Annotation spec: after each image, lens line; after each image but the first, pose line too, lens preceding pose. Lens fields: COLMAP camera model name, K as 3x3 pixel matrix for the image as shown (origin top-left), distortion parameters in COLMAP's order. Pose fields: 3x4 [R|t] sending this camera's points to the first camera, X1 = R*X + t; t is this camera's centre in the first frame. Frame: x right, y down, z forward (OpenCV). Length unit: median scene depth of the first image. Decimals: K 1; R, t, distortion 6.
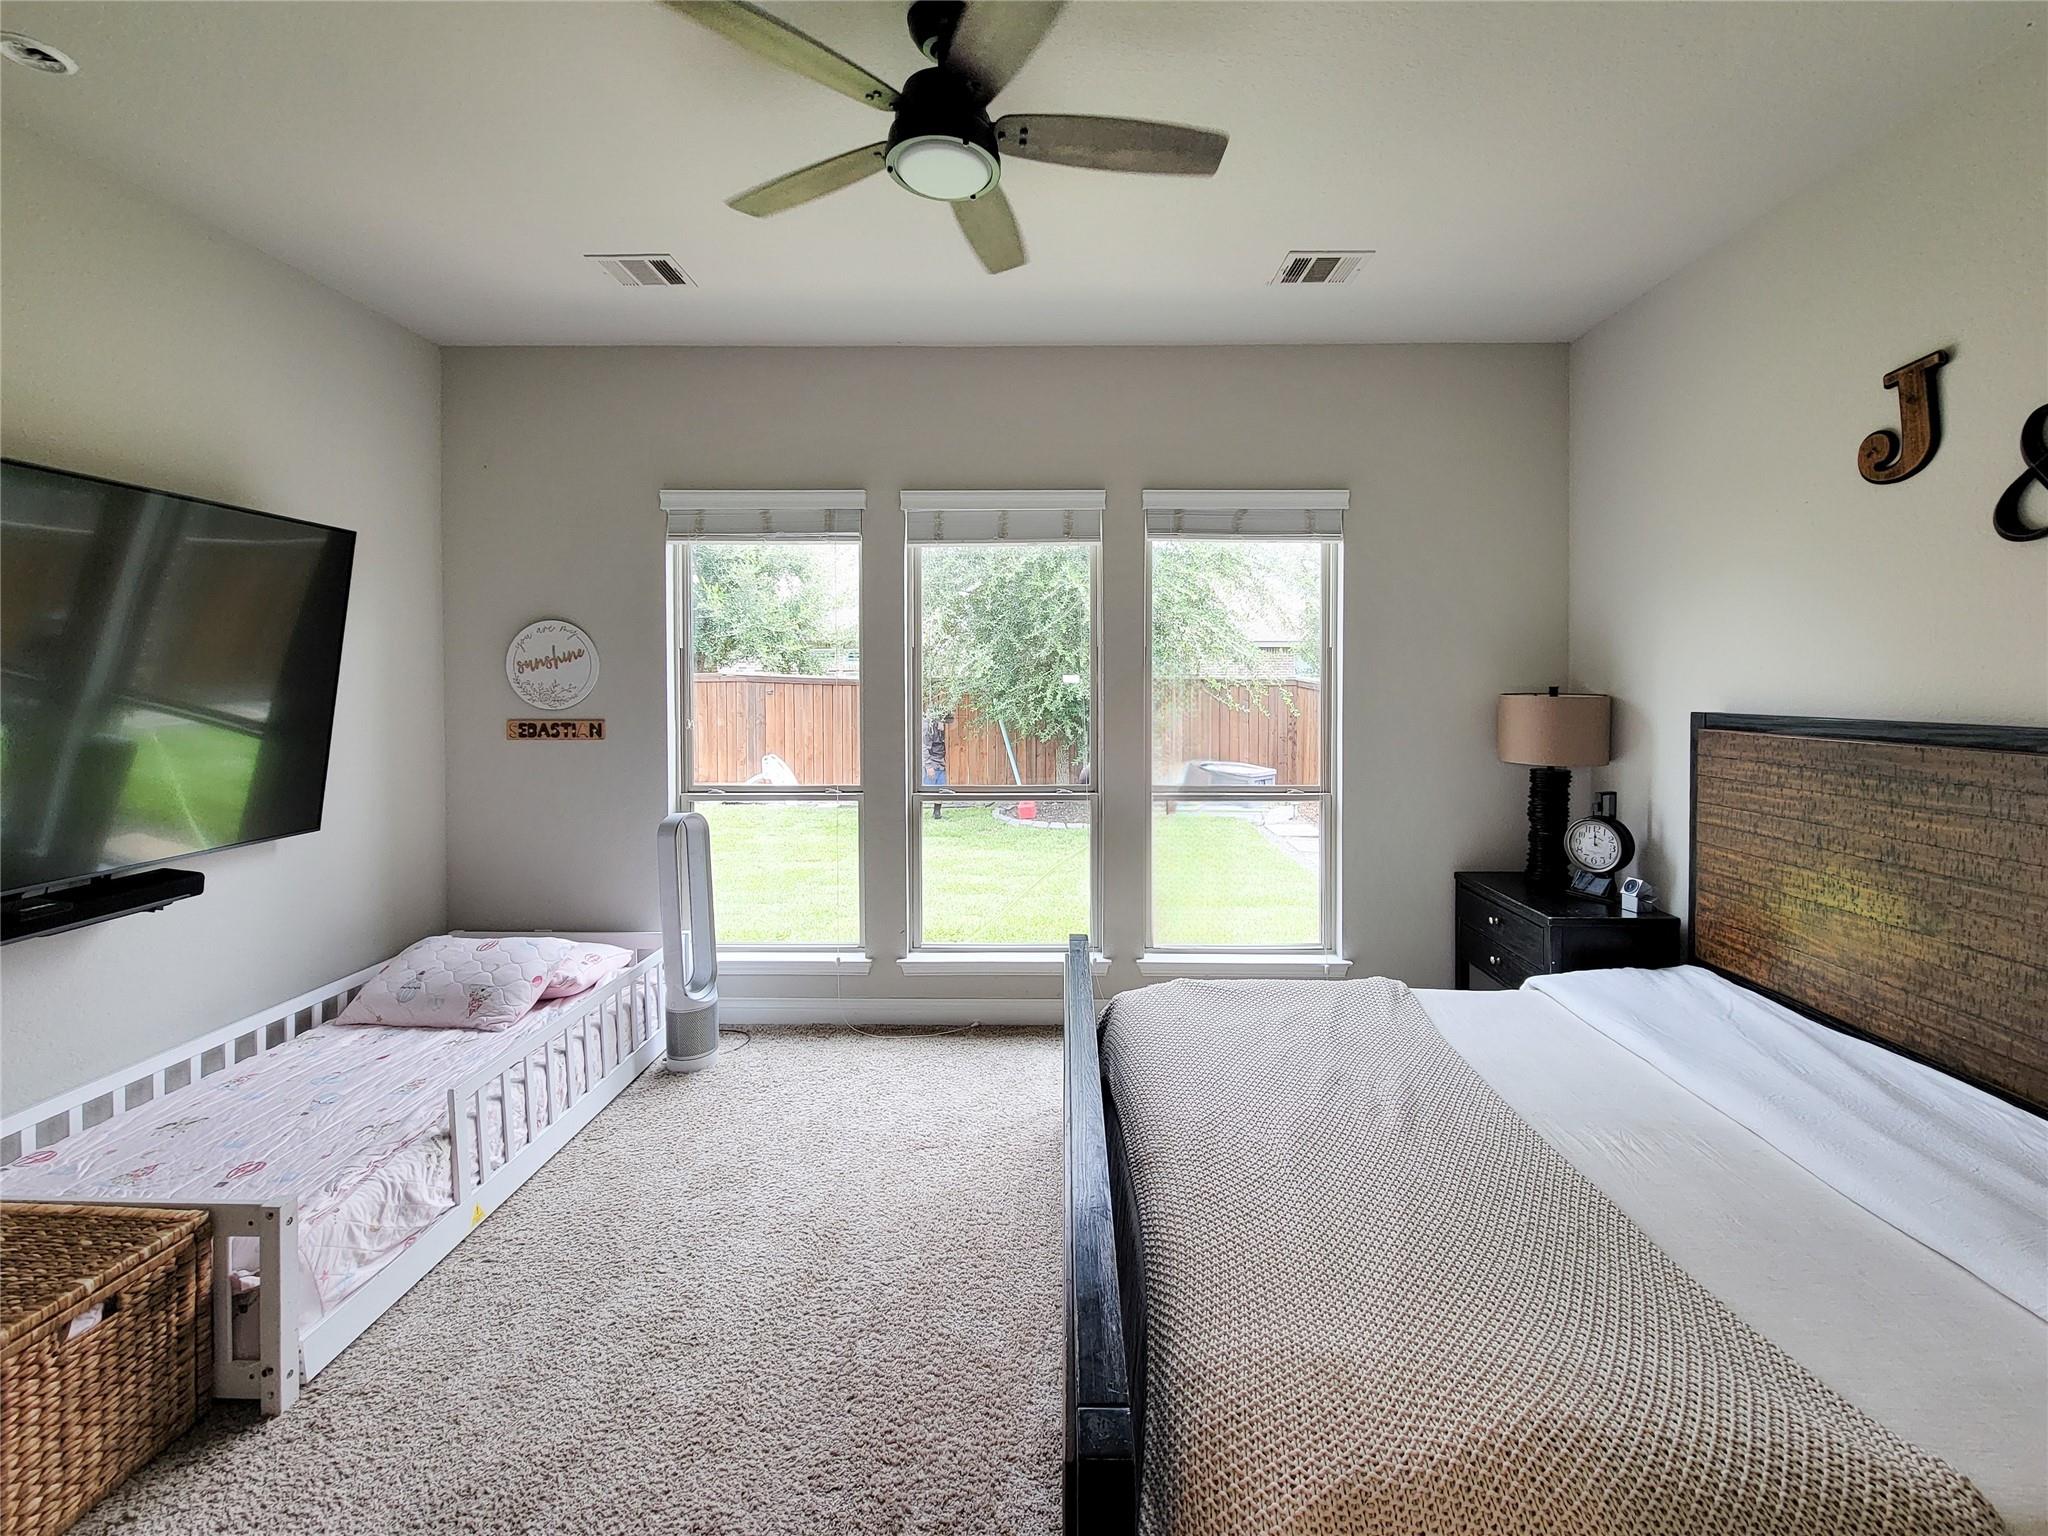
lens RADIAL K [[850.6, 0, 1039.2], [0, 850.6, 723.9], [0, 0, 1]] dist [-0.000873, -0.000539]
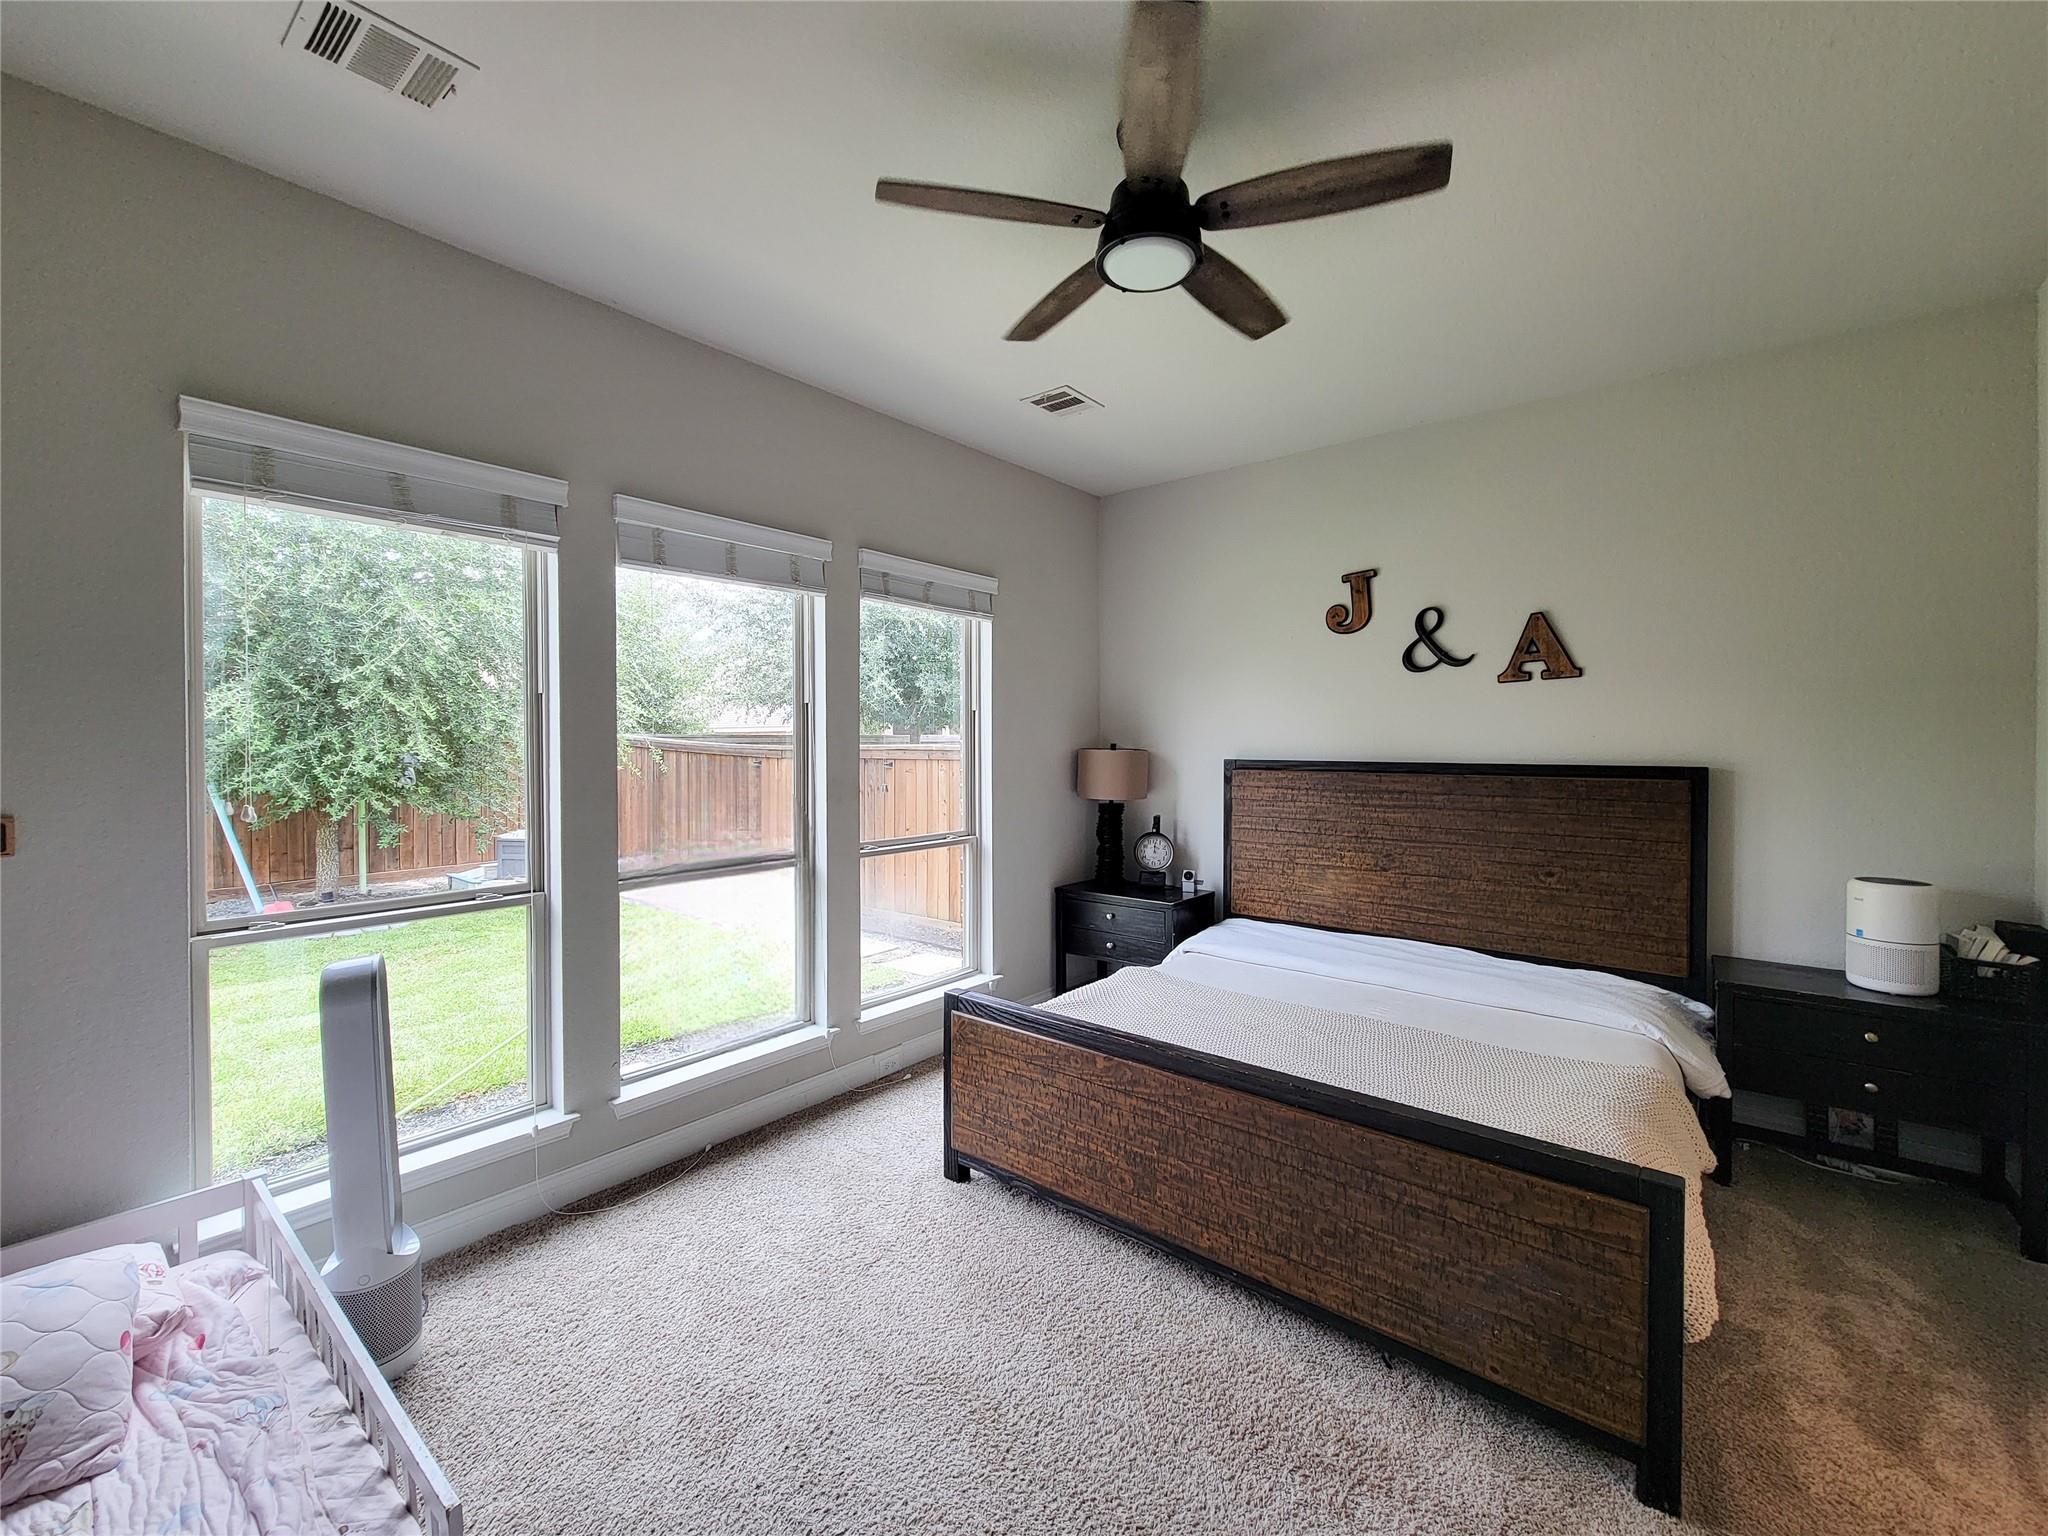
lens RADIAL K [[838.3, 0, 1027.1], [0, 838.3, 771.8], [0, 0, 1]] dist [0.002443, -0.000162]
pose [[0.631962, -0.030046, 0.774416, -0.680253], [0.036539, 0.999292, 0.008954, -0.018052], [-0.774137, 0.022638, 0.632613, 0.299613]]
